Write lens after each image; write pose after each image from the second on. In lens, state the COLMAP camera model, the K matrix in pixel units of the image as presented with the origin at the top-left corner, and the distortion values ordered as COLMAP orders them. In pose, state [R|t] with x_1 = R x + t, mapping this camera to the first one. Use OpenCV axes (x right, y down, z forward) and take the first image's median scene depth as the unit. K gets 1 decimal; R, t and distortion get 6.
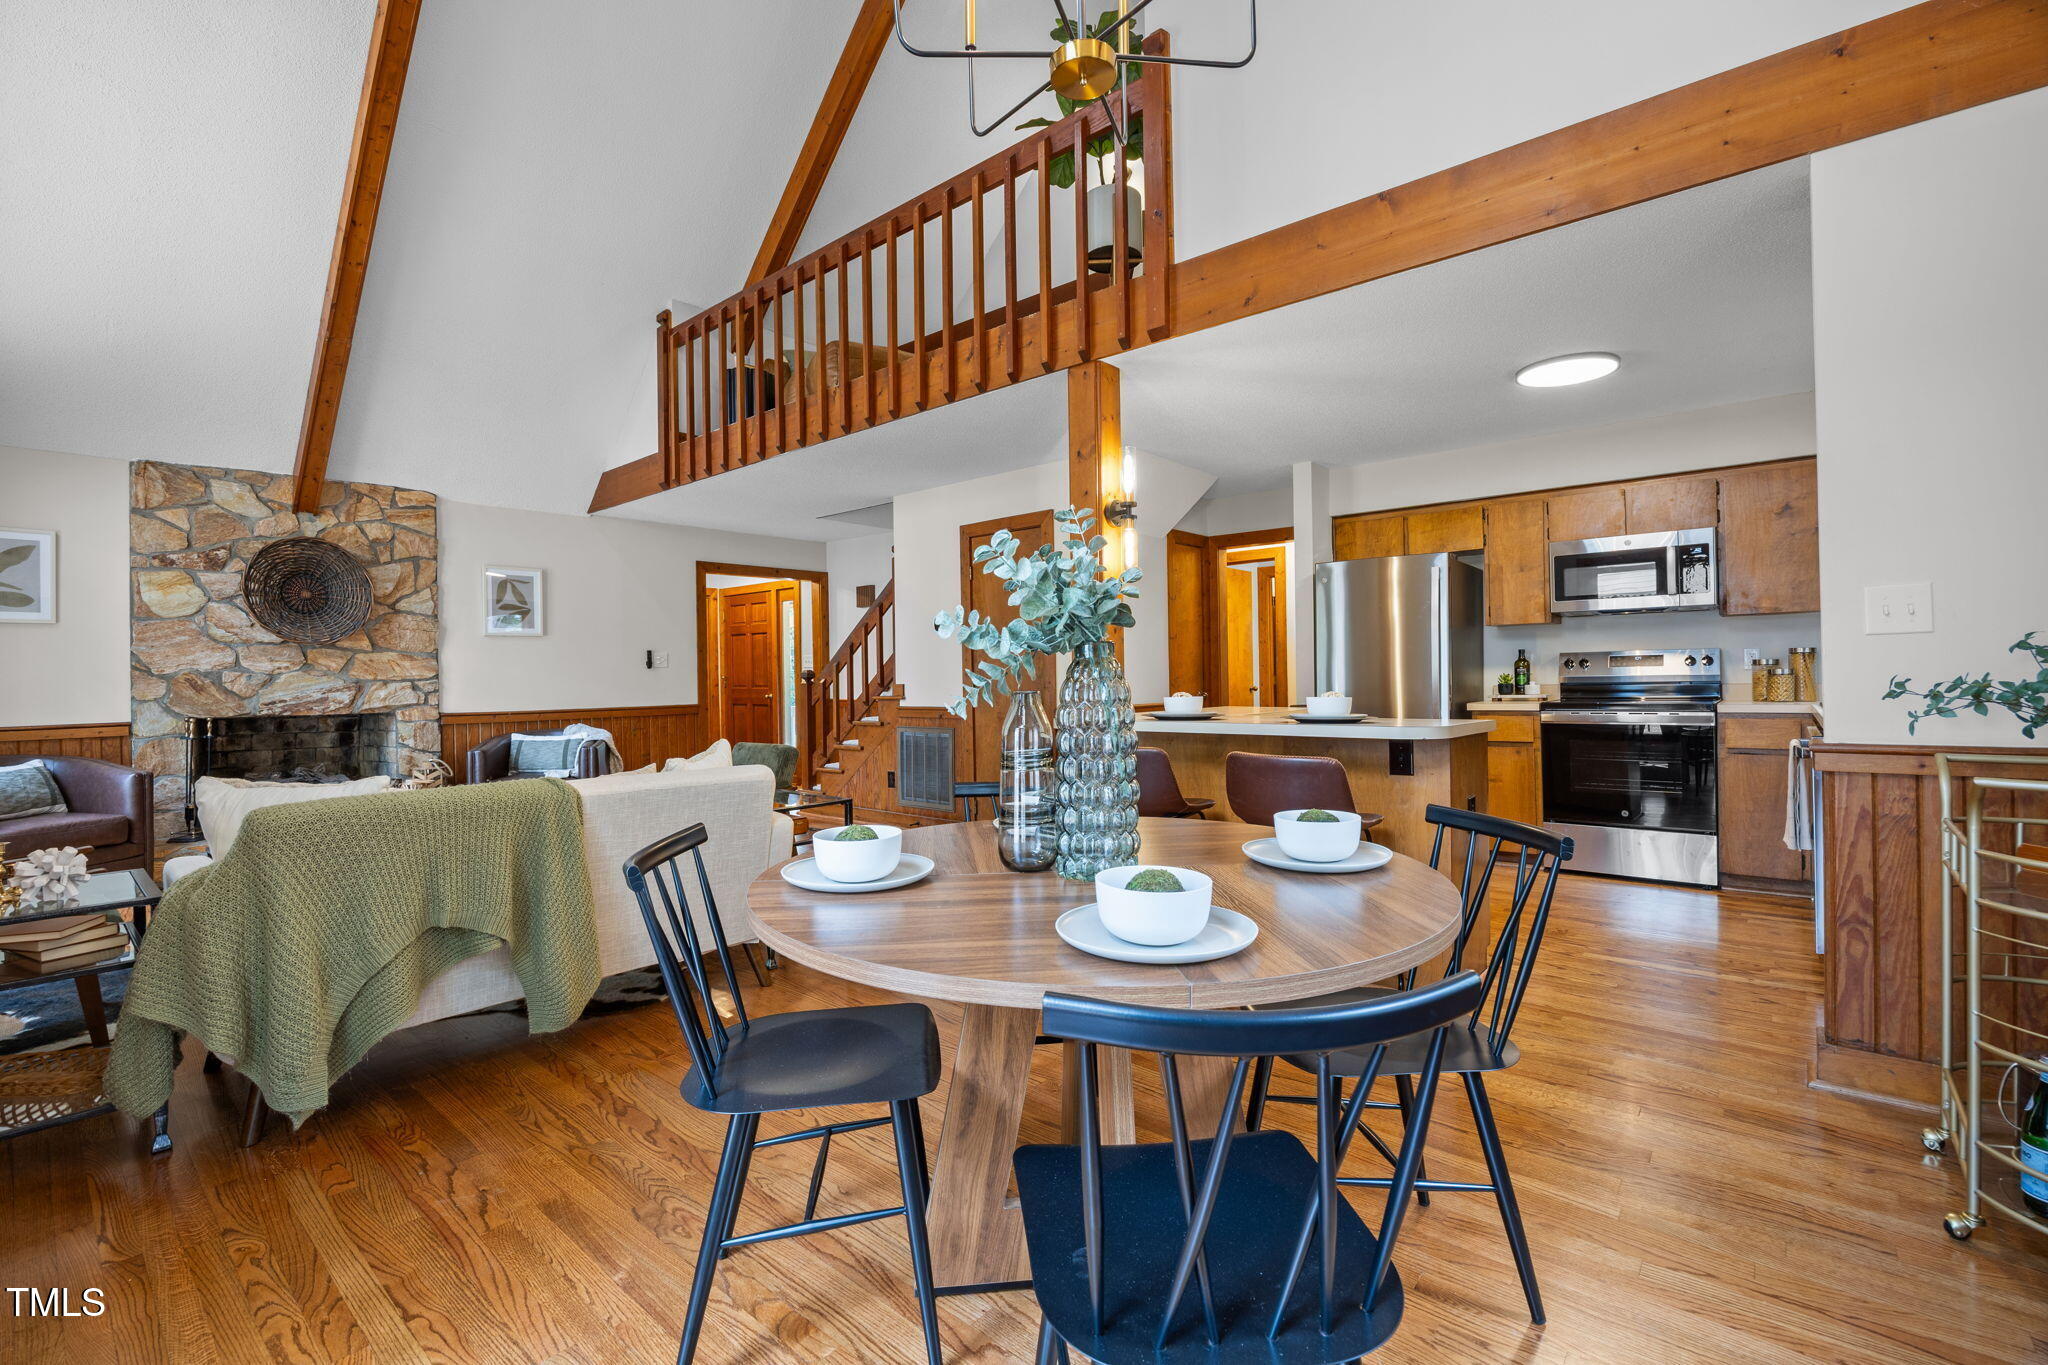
lens RADIAL K [[894.9, 0, 1020.0], [0, 894.9, 677.1], [0, 0, 1]] dist [-0.003175, -0.001172]
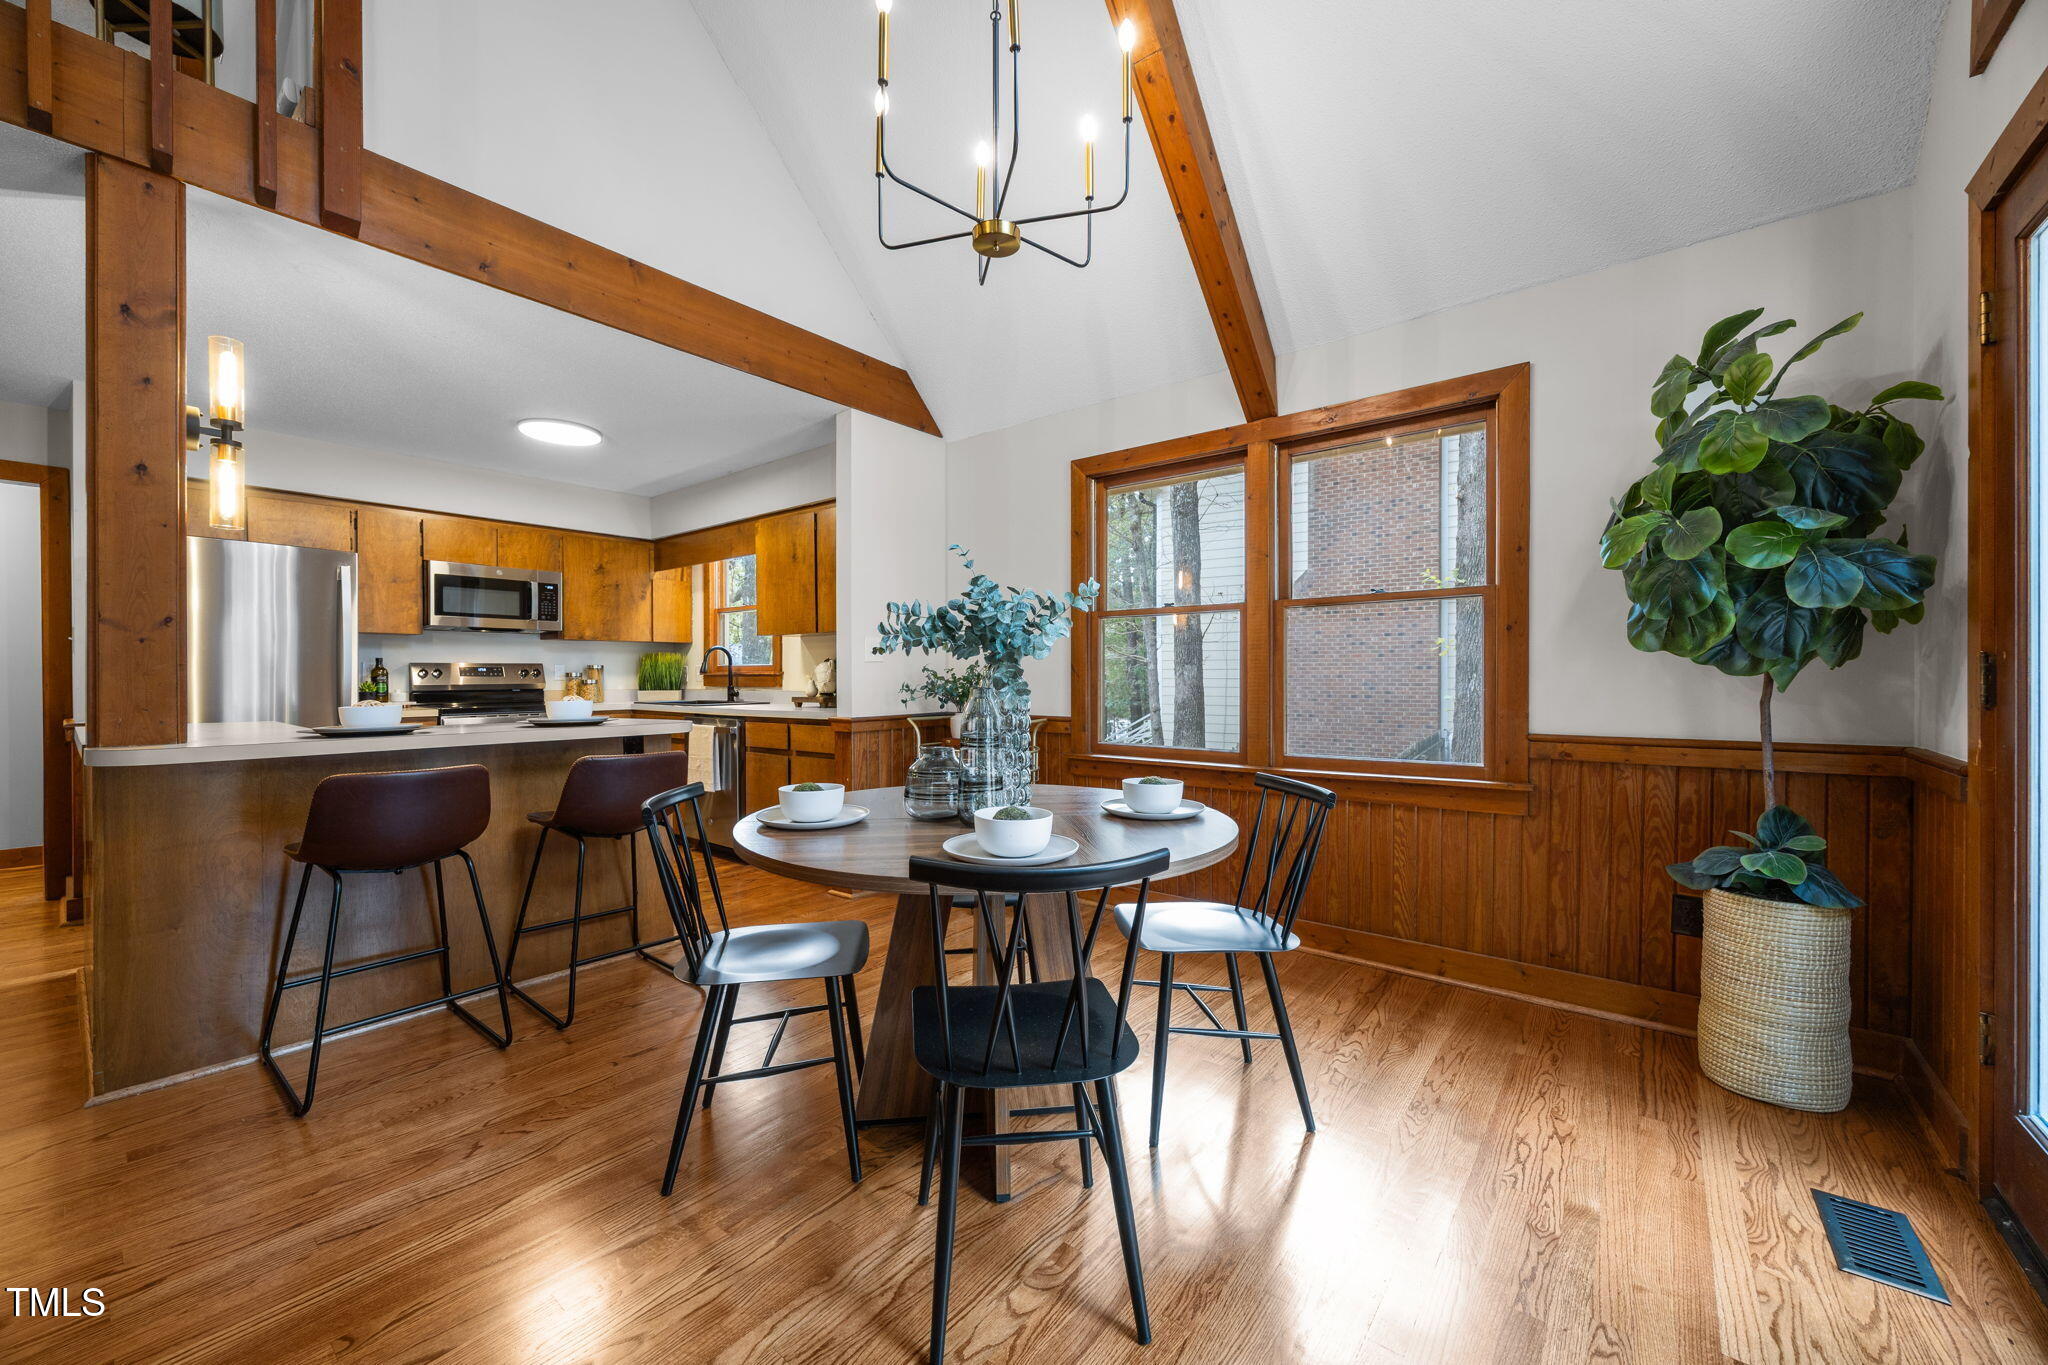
lens RADIAL K [[791.9, 0, 1024.0], [0, 791.9, 682.5], [0, 0, 1]] dist [0.000358, 0.000115]
pose [[-0.049672, 0.007855, 0.998735, -0.393755], [-0.001070, 0.999968, -0.007918, 0.002870], [-0.998765, -0.001462, -0.049662, 0.348171]]
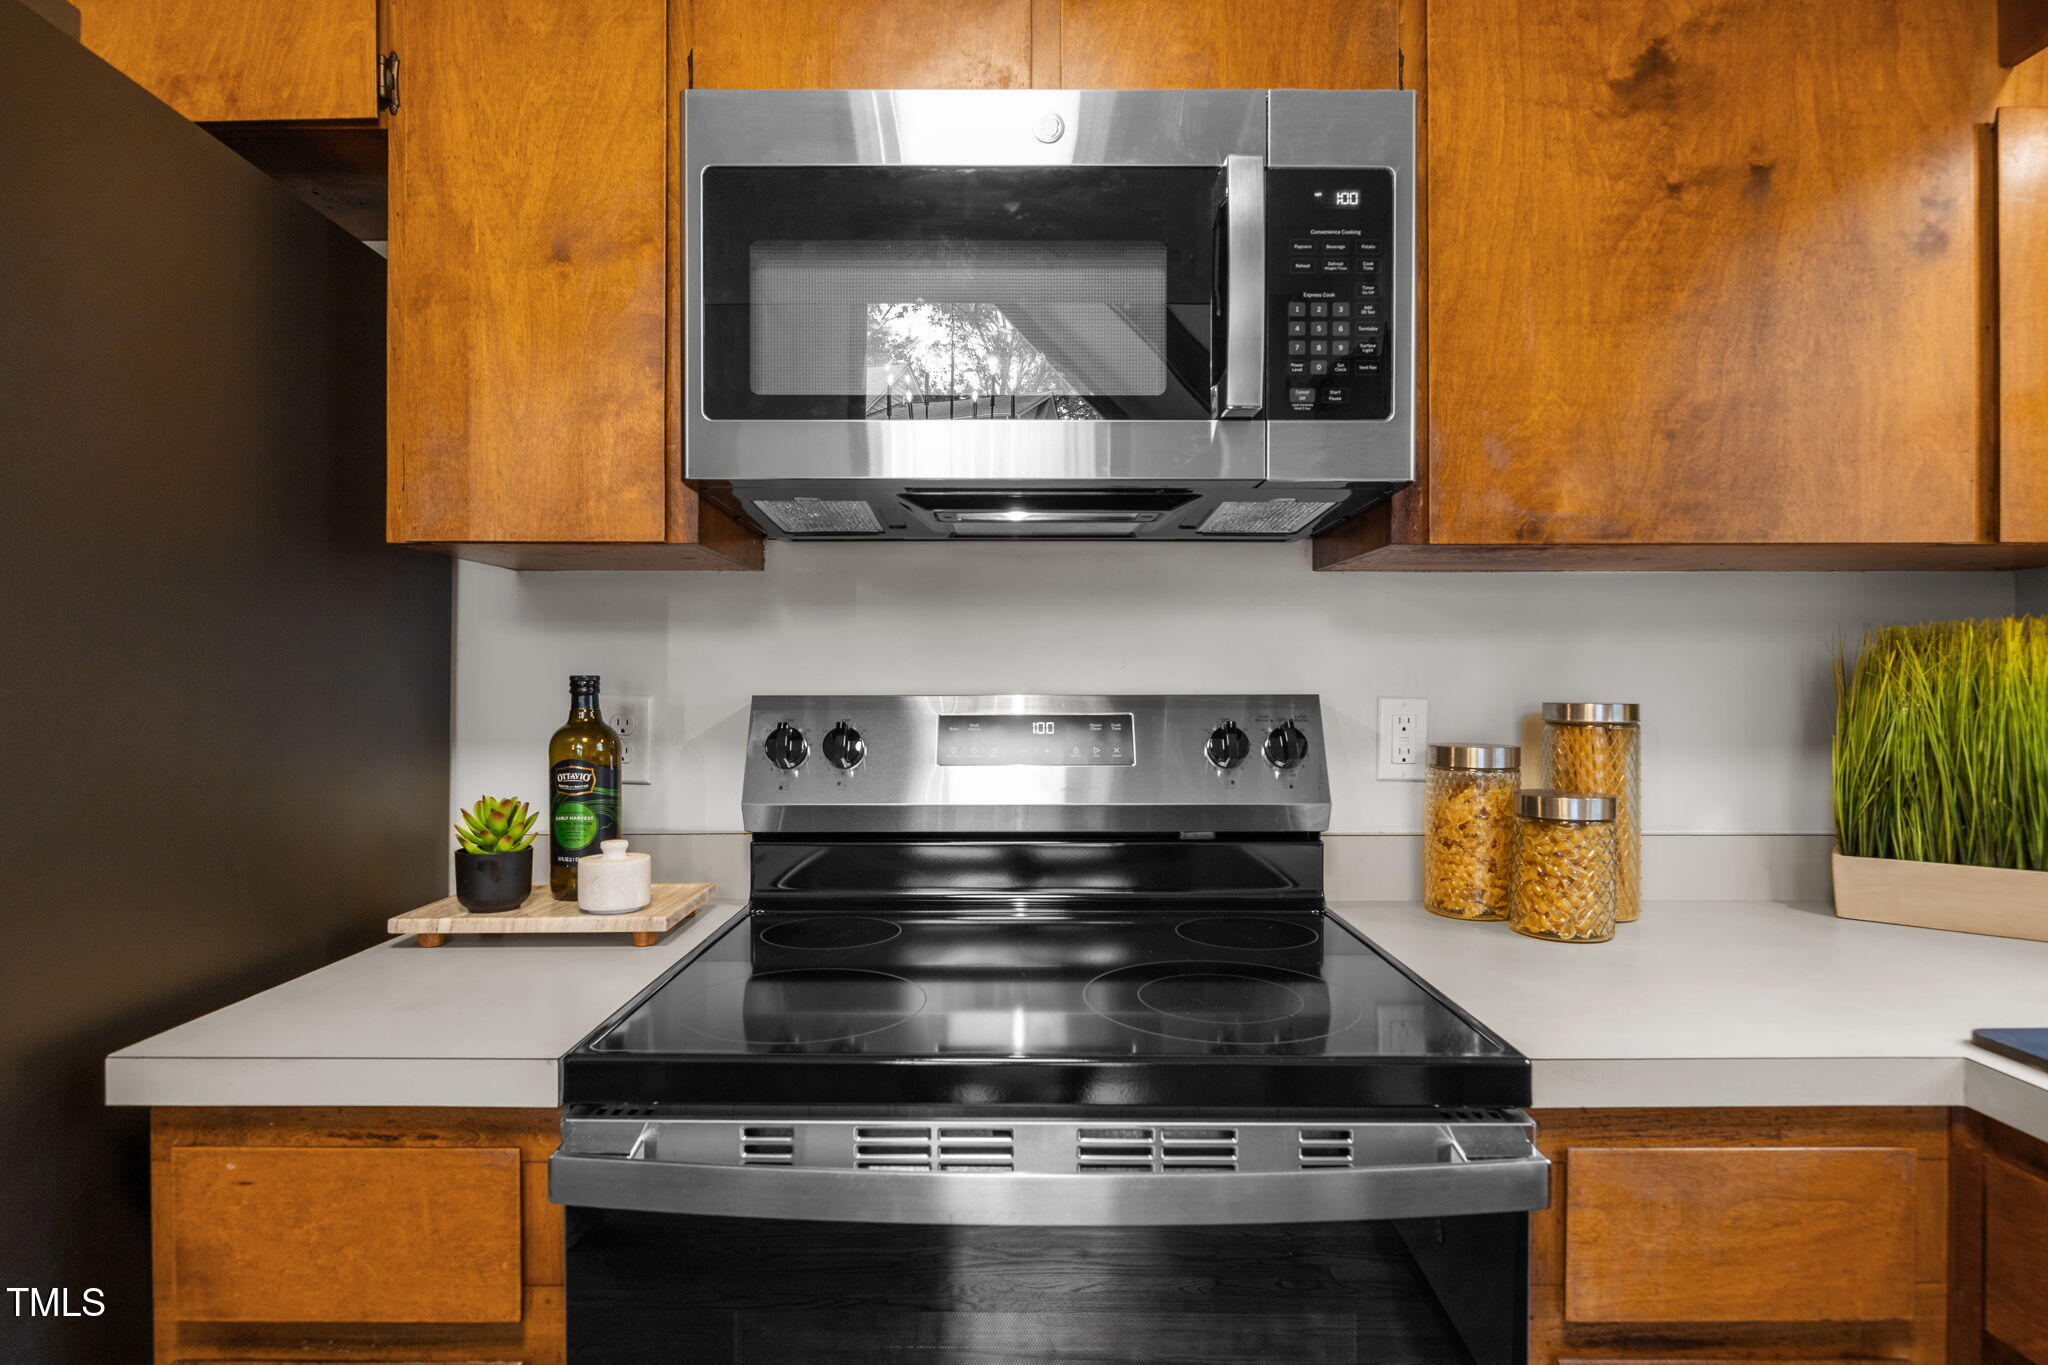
lens RADIAL K [[935.6, 0, 1028.4], [0, 935.6, 674.7], [0, 0, 1]] dist [-0.002924, -0.000342]
pose [[0.756078, 0.022105, 0.654109, 0.540315], [-0.016820, 0.999756, -0.014345, -0.032438], [-0.654266, -0.000156, 0.756265, 0.835930]]
